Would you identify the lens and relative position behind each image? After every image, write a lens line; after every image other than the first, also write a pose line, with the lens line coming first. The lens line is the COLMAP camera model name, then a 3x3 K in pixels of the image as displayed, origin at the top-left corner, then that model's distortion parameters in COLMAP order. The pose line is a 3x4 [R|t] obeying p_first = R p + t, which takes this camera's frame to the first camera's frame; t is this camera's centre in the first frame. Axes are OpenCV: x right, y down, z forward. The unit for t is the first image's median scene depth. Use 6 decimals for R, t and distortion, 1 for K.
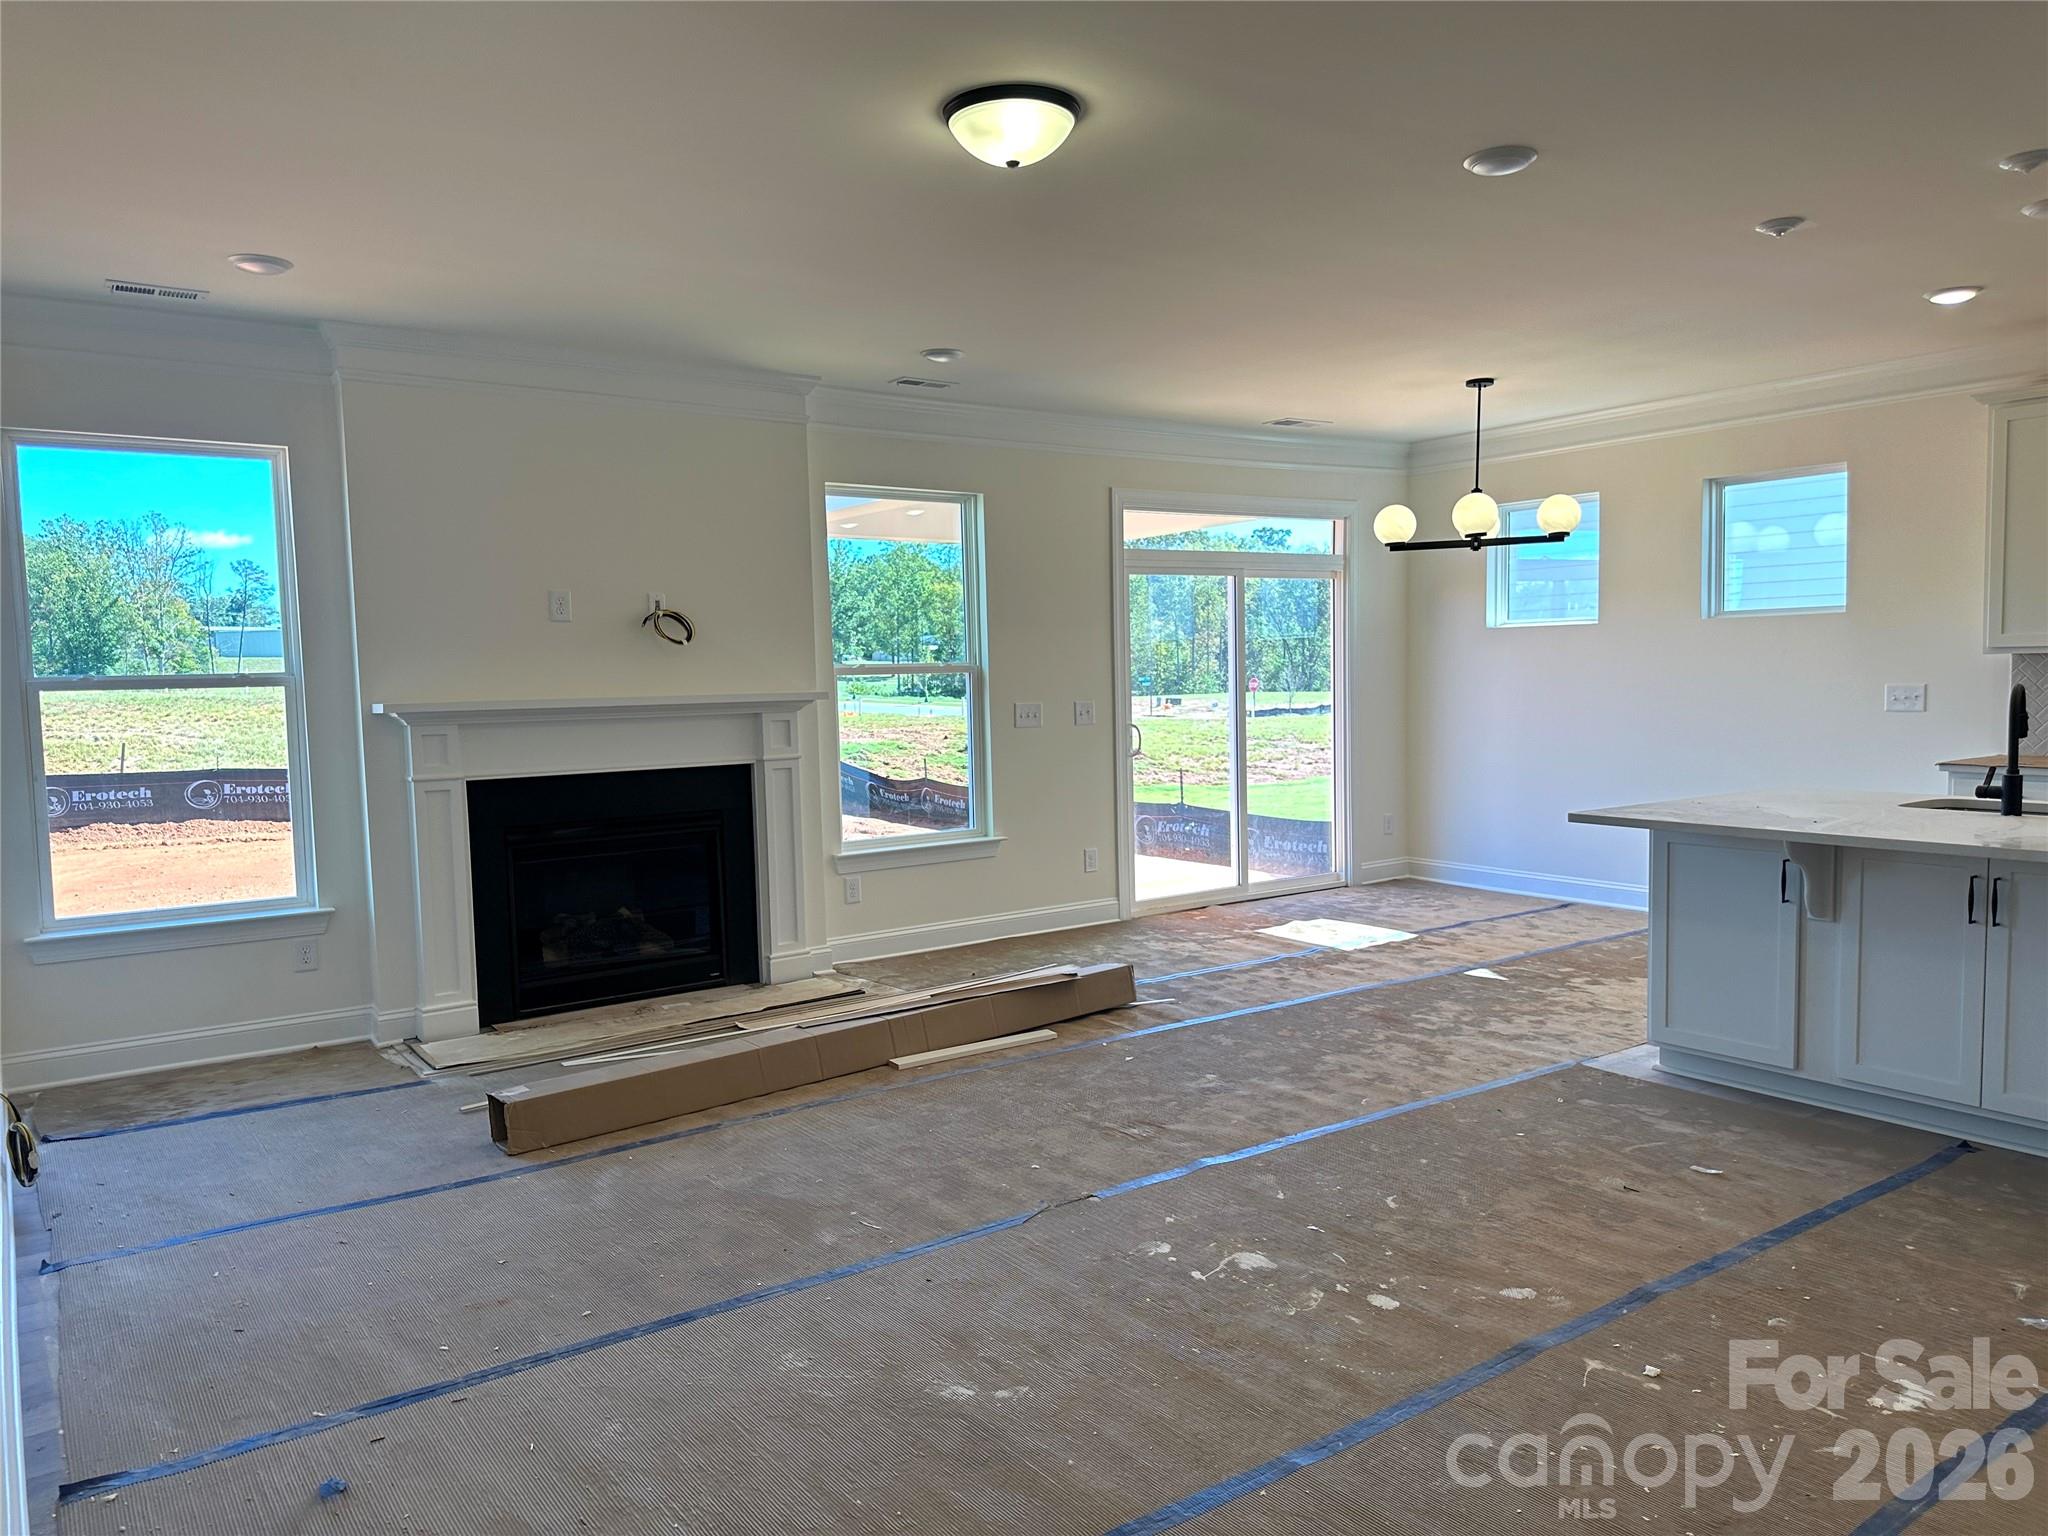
lens RADIAL K [[1432.9, 0, 1025.0], [0, 1432.9, 780.0], [0, 0, 1]] dist [0.006533, 0.001374]
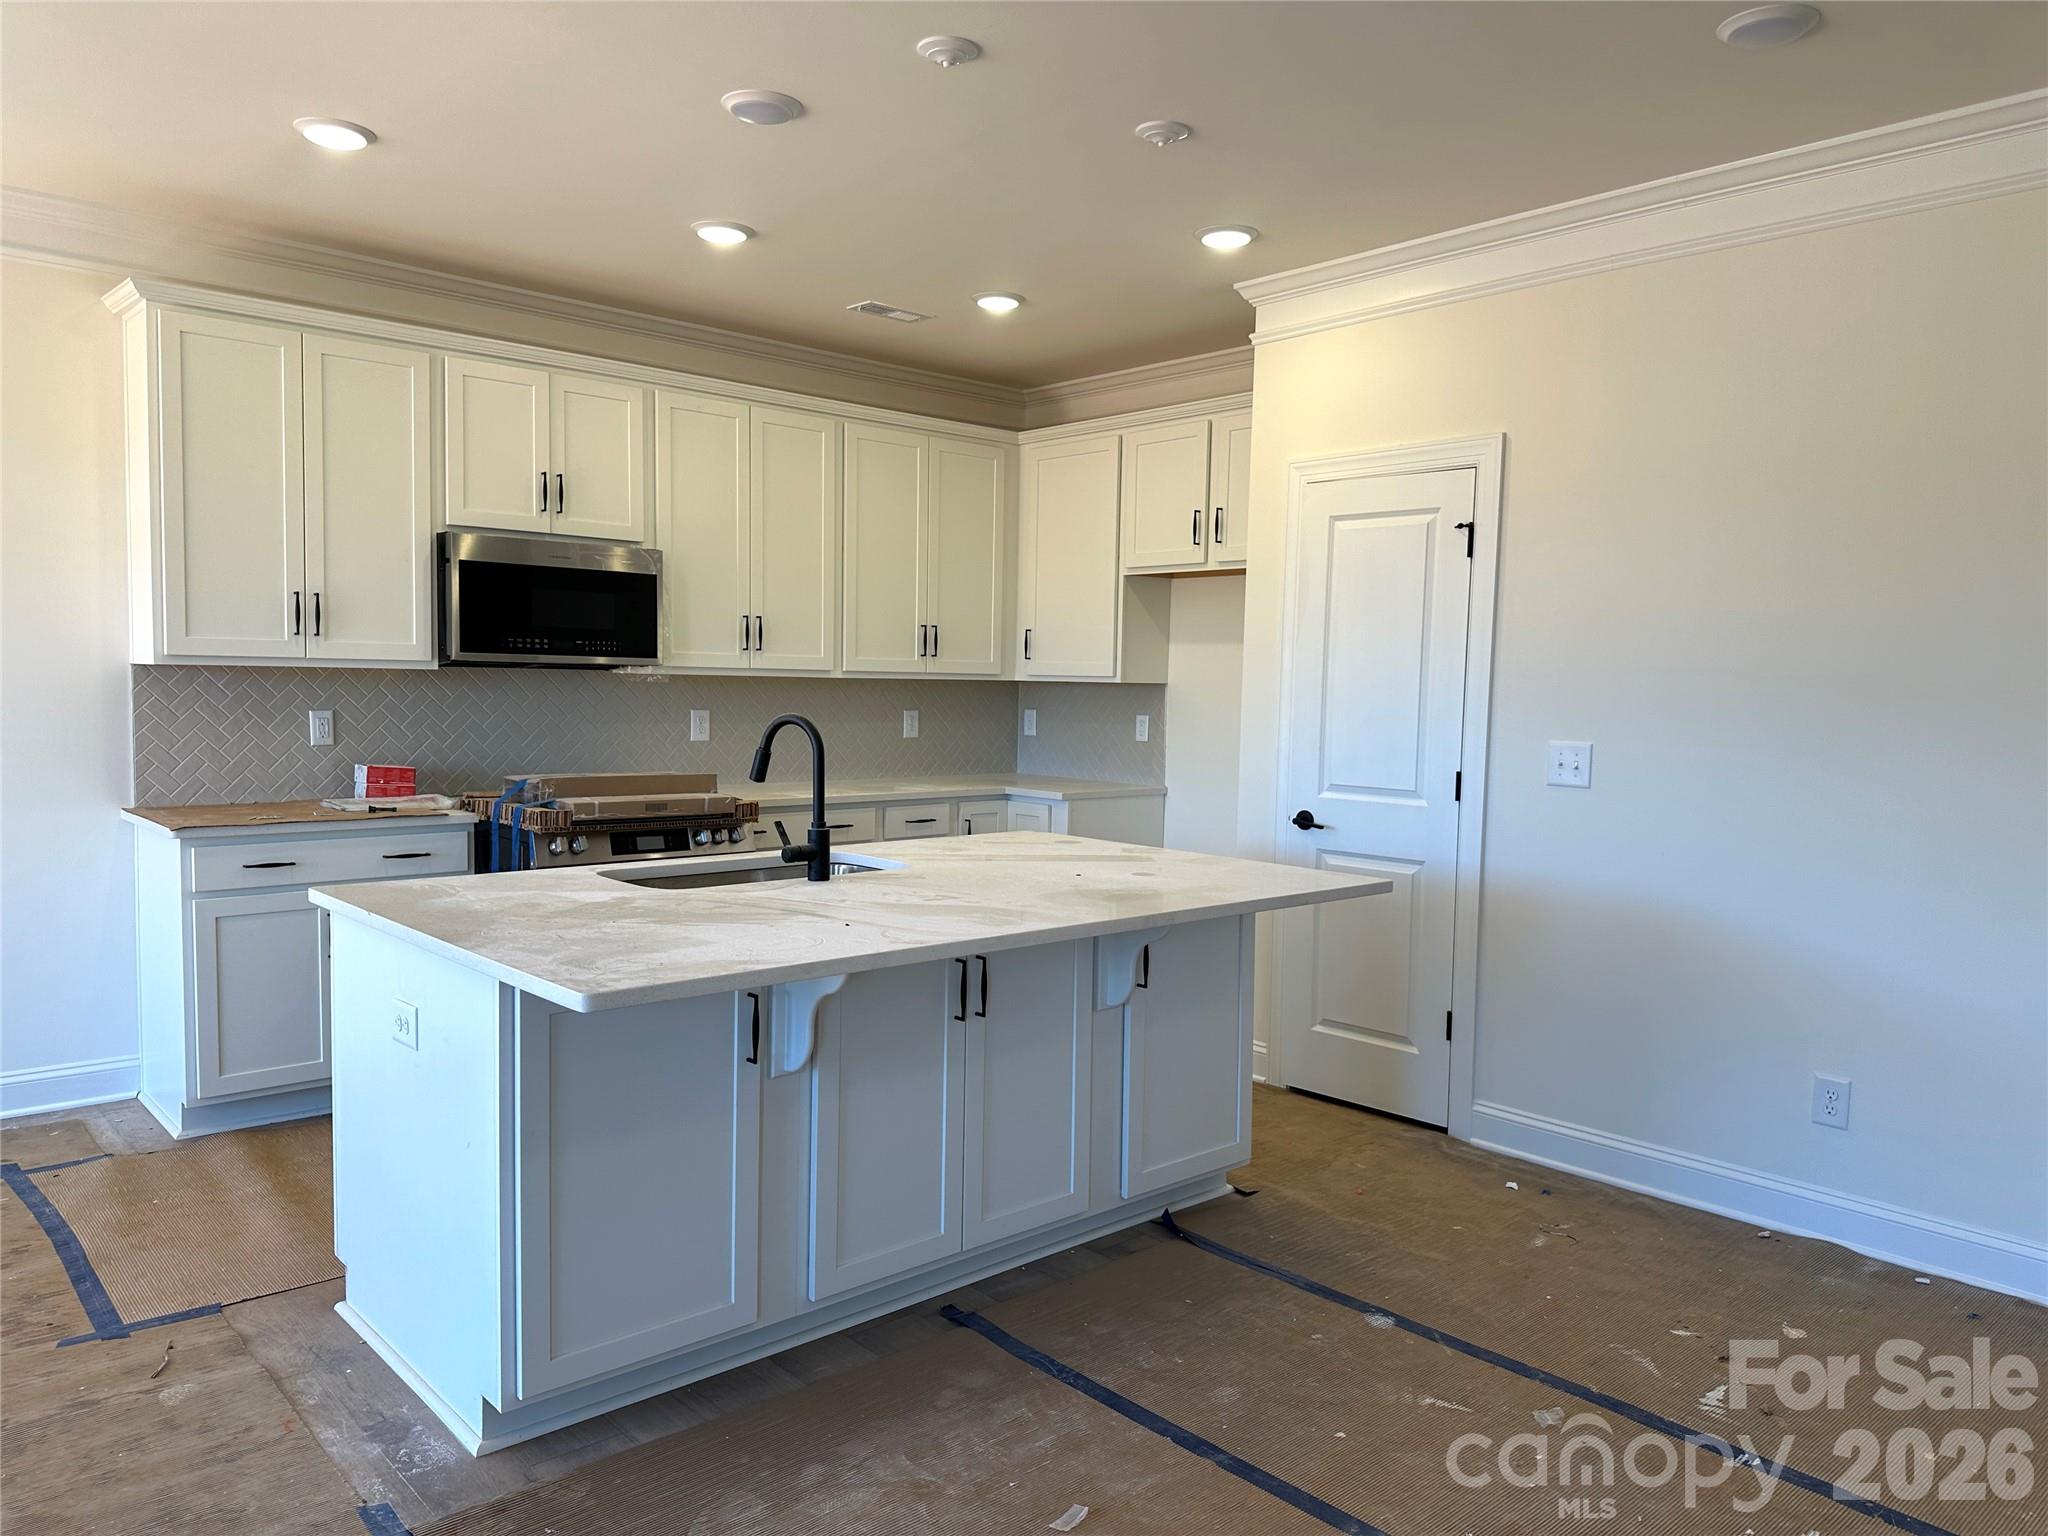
lens RADIAL K [[1432.9, 0, 1024.6], [0, 1432.9, 767.5], [0, 0, 1]] dist [0.006533, 0.001374]
pose [[-0.112144, -0.055130, 0.992161, -0.069851], [0.054850, 0.996594, 0.061576, -0.054991], [-0.992177, 0.061325, -0.108738, 0.676343]]
